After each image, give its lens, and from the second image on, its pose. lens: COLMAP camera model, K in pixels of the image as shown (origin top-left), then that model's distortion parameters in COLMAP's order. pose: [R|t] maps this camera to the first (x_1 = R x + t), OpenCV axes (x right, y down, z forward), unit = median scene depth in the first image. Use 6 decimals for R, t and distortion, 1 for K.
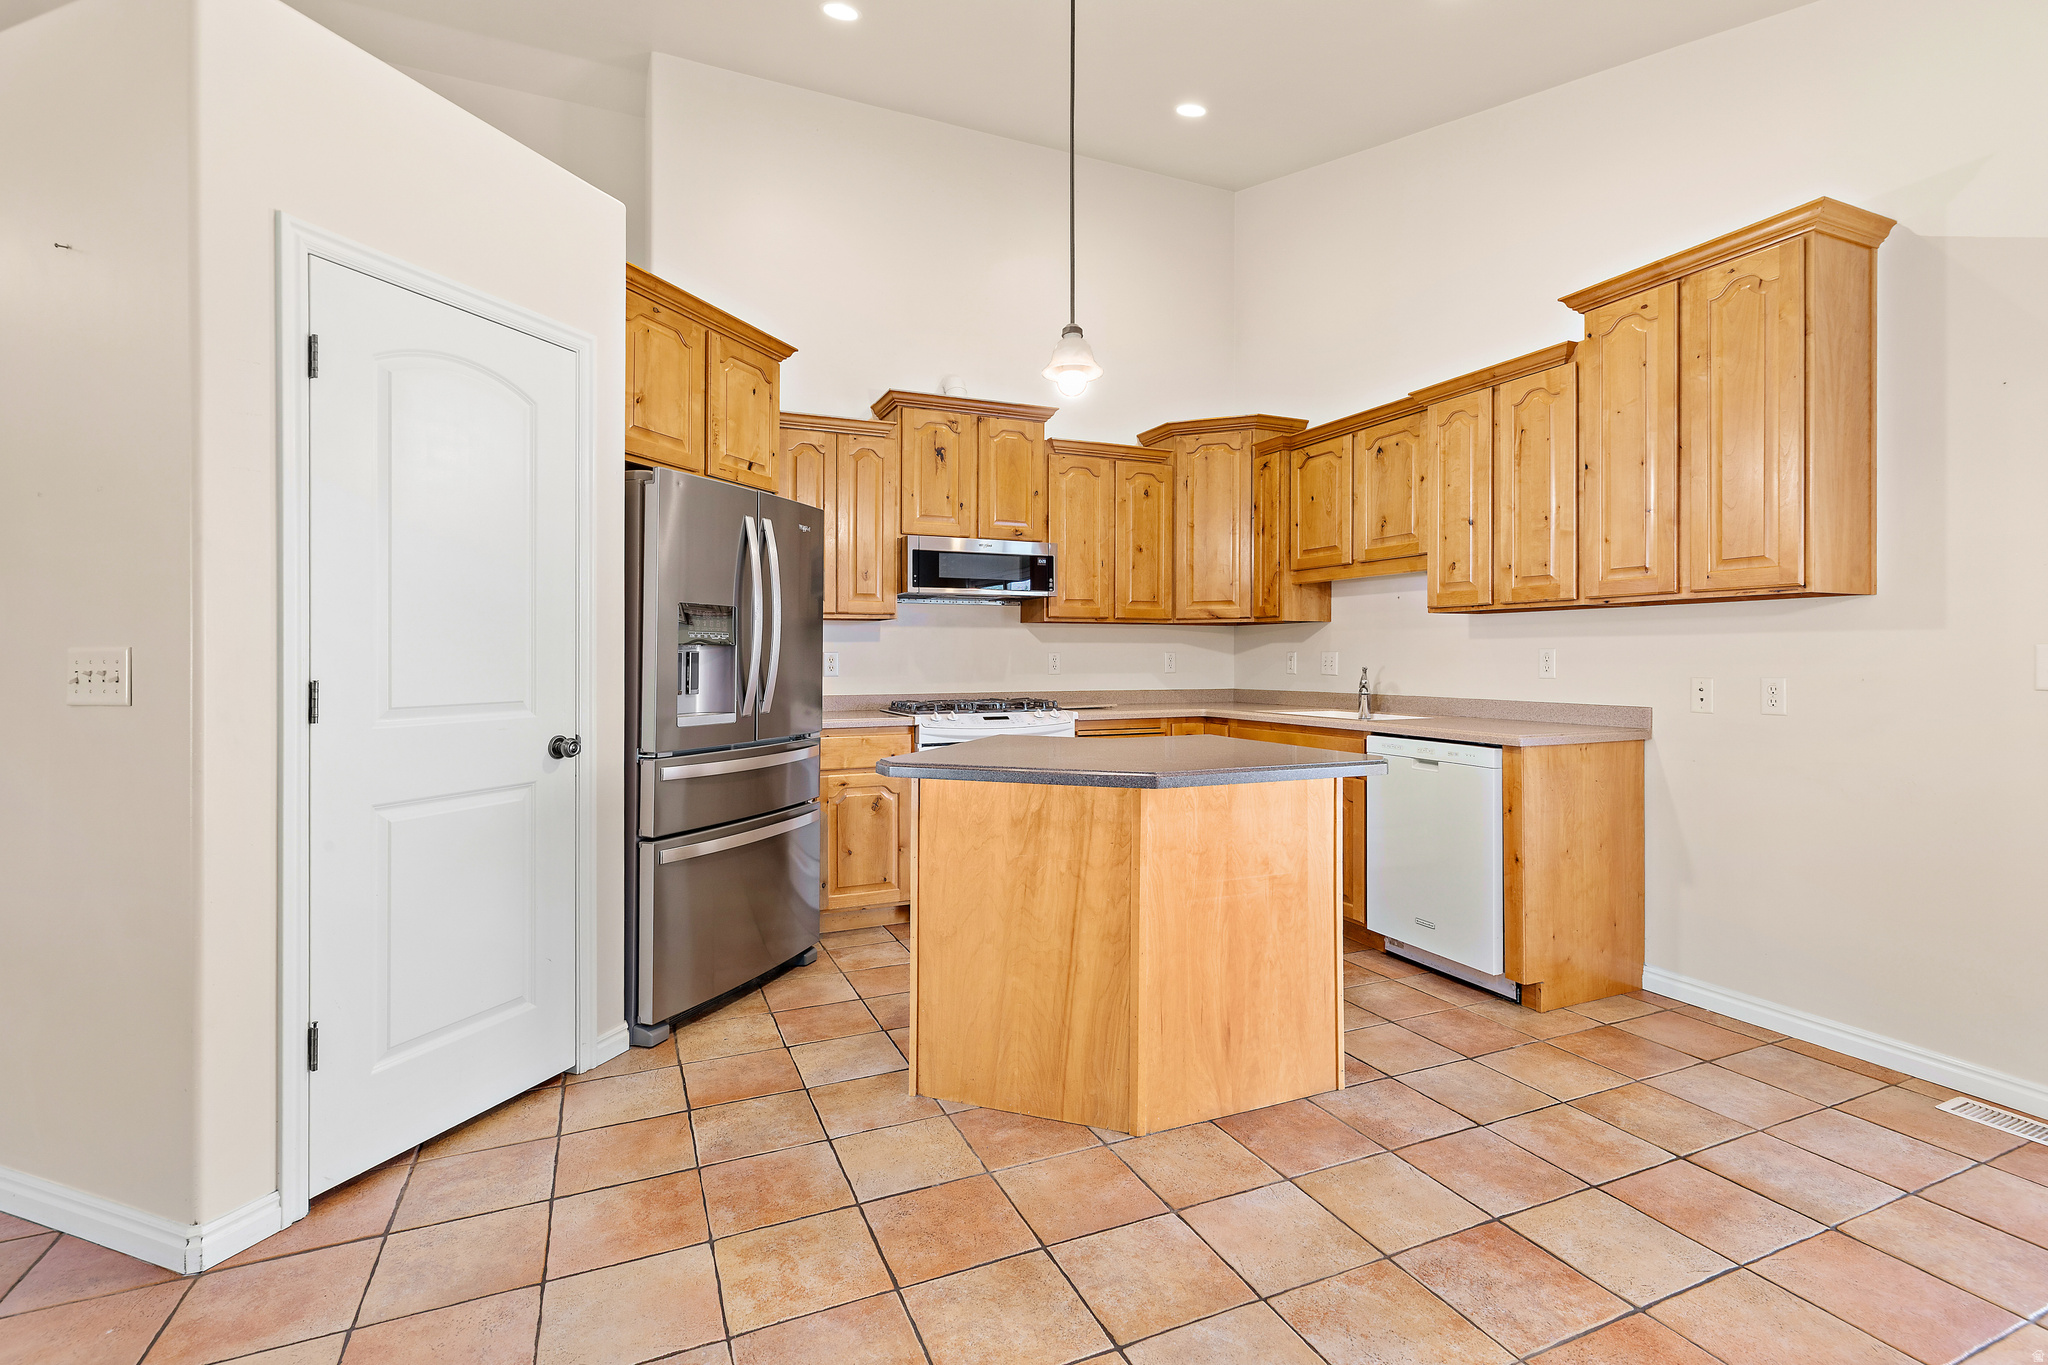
lens RADIAL K [[952.2, 0, 1032.9], [0, 952.2, 654.3], [0, 0, 1]] dist [0.009520, -0.001382]
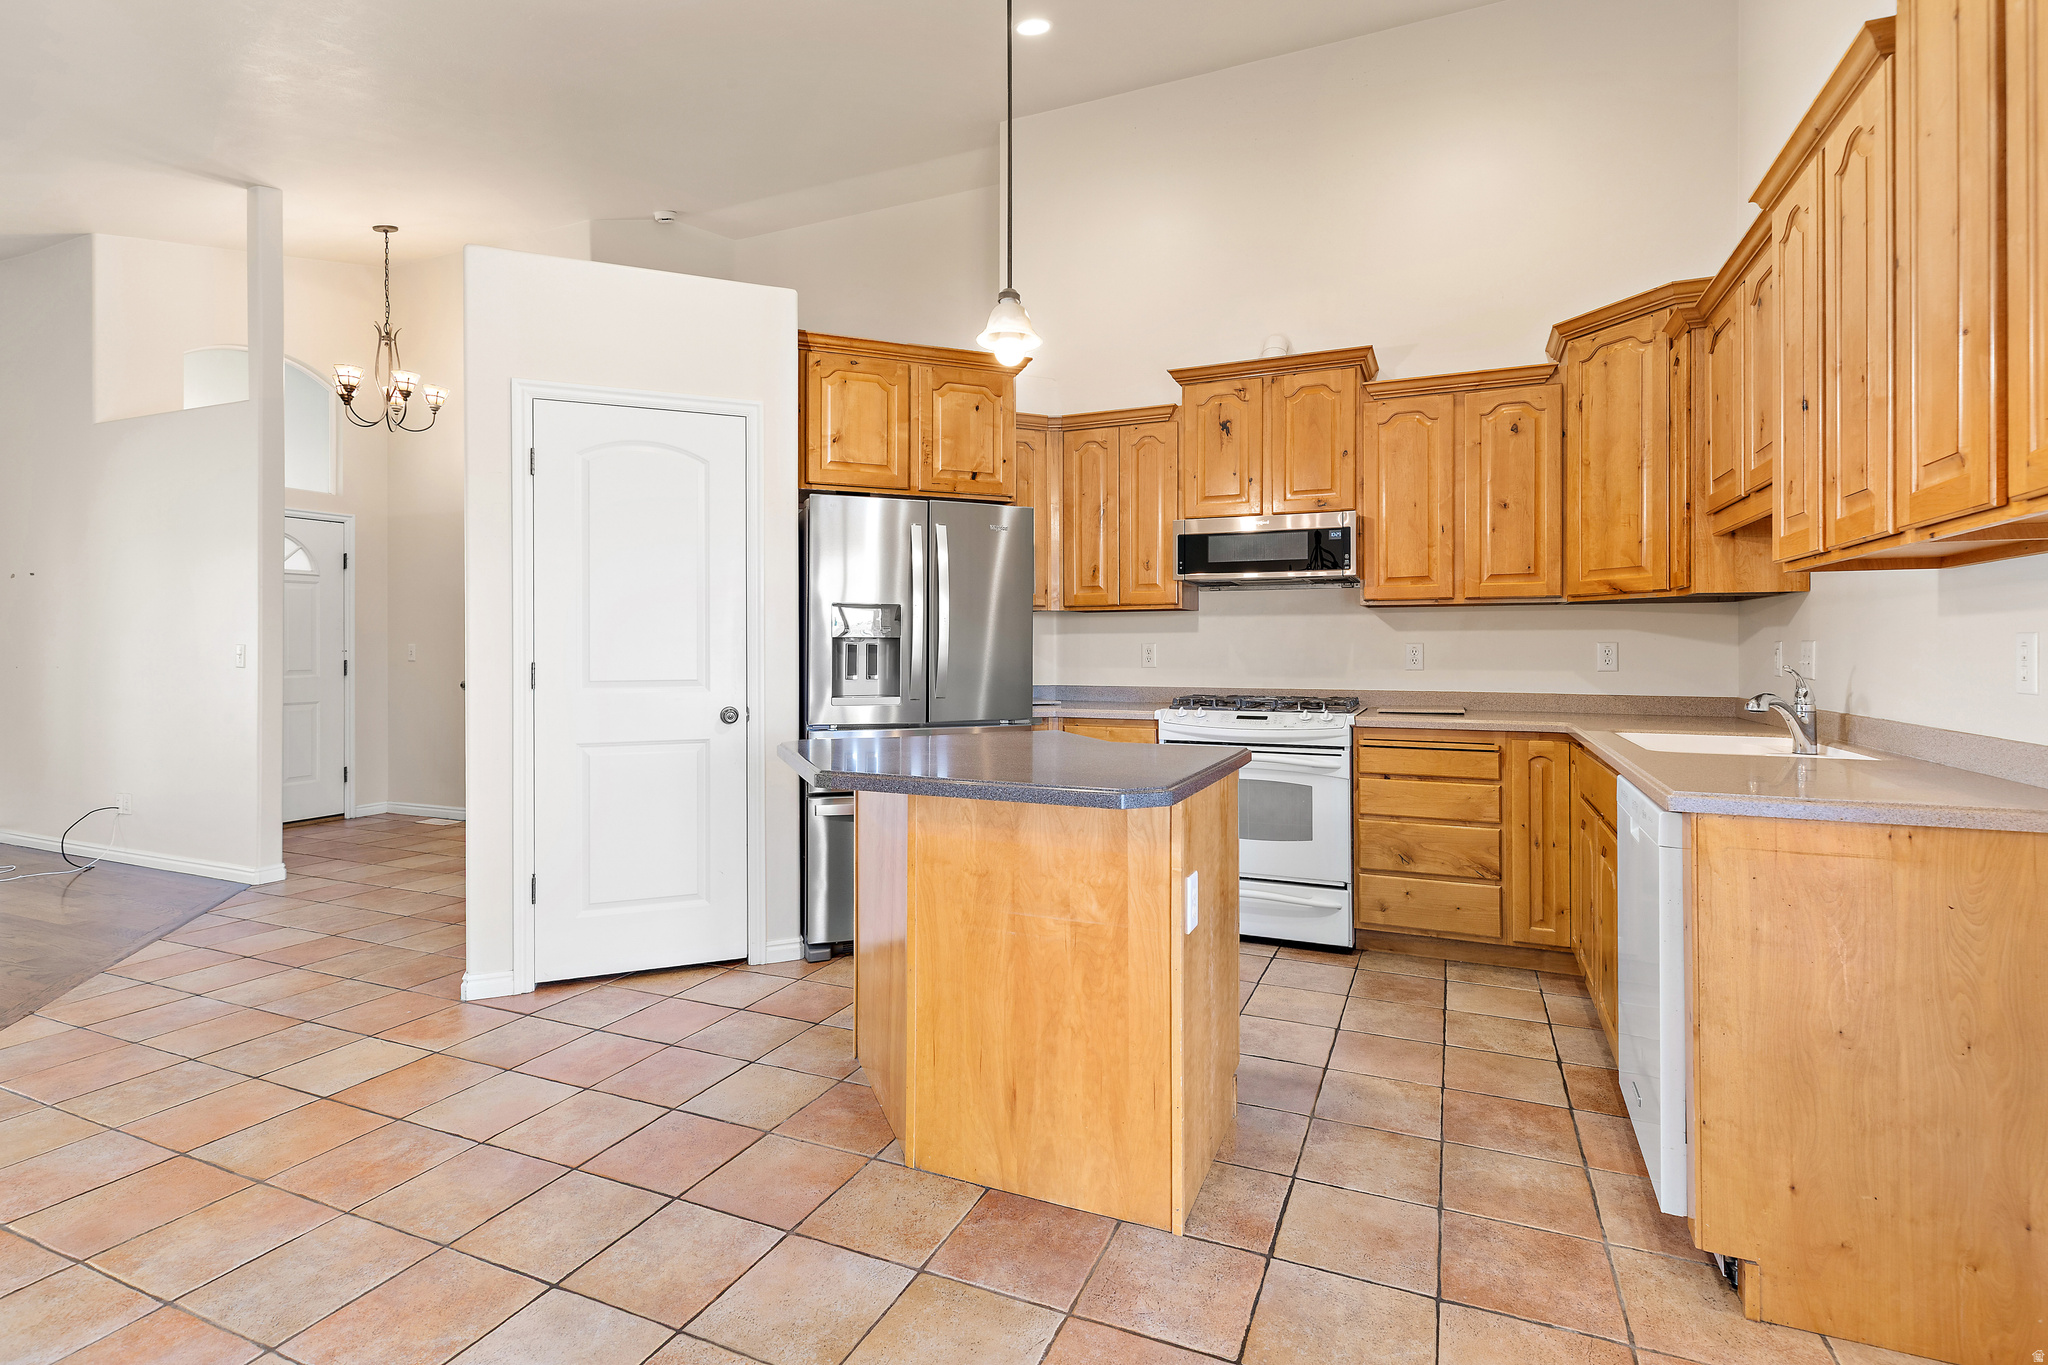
lens RADIAL K [[952.2, 0, 1038.8], [0, 952.2, 646.9], [0, 0, 1]] dist [0.009520, -0.001382]
pose [[0.677852, 0.000455, -0.735198, 0.619050], [0.000682, 0.999999, 0.001248, 0.000146], [0.735198, -0.001347, 0.677851, 0.328851]]
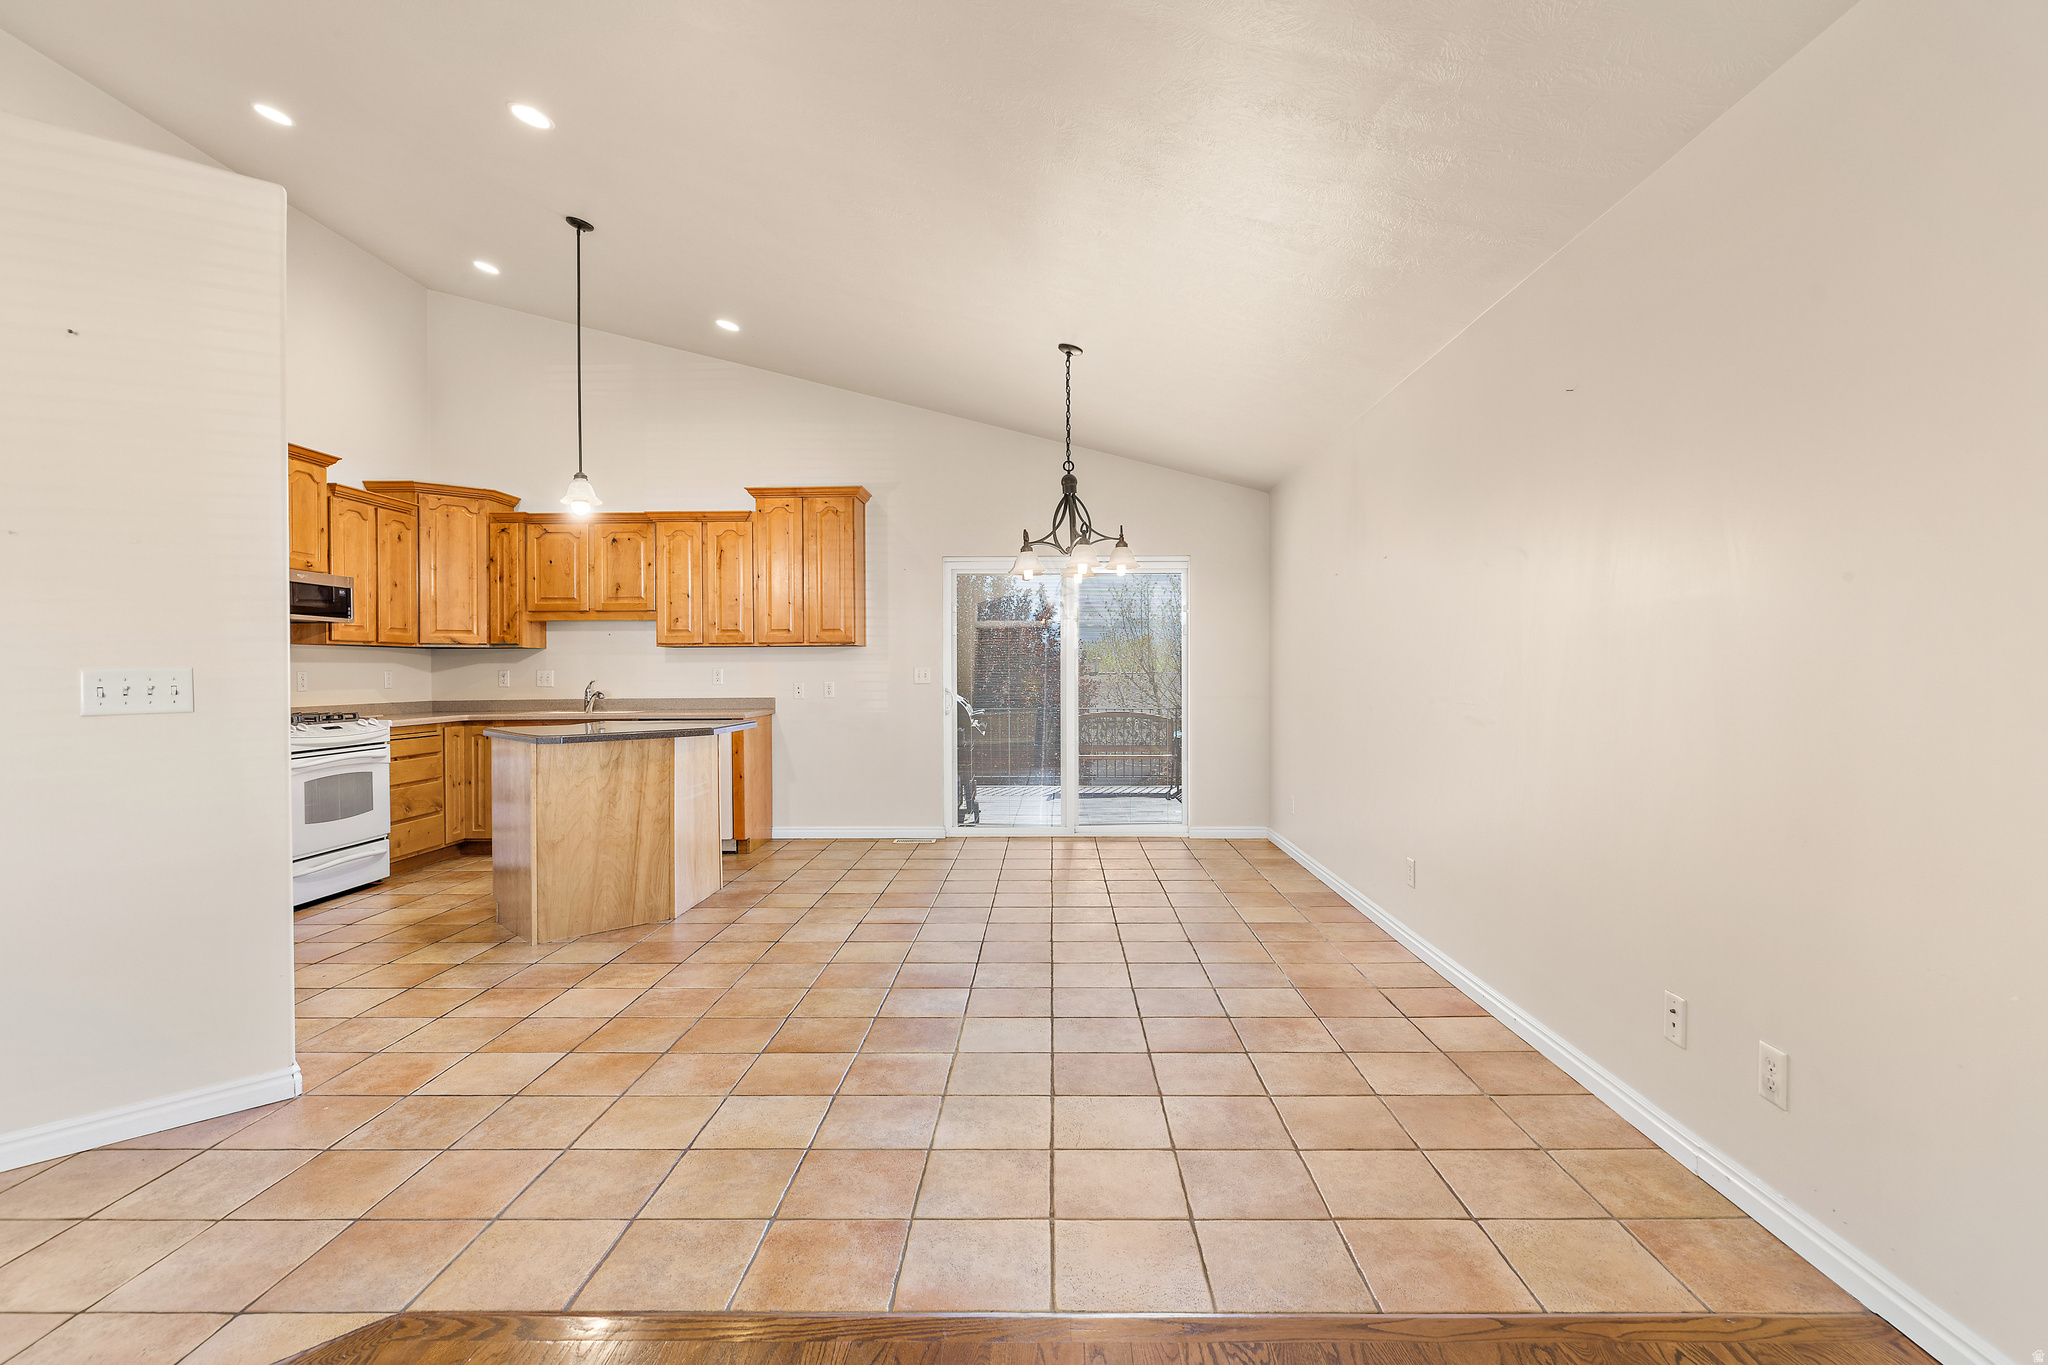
lens RADIAL K [[965.0, 0, 1037.9], [0, 965.0, 681.4], [0, 0, 1]] dist [-0.004110, -0.001845]
pose [[0.421815, -0.011493, 0.906609, -0.954946], [0.003989, 0.999934, 0.010820, 0.001561], [-0.906673, -0.000947, 0.421833, -0.353716]]
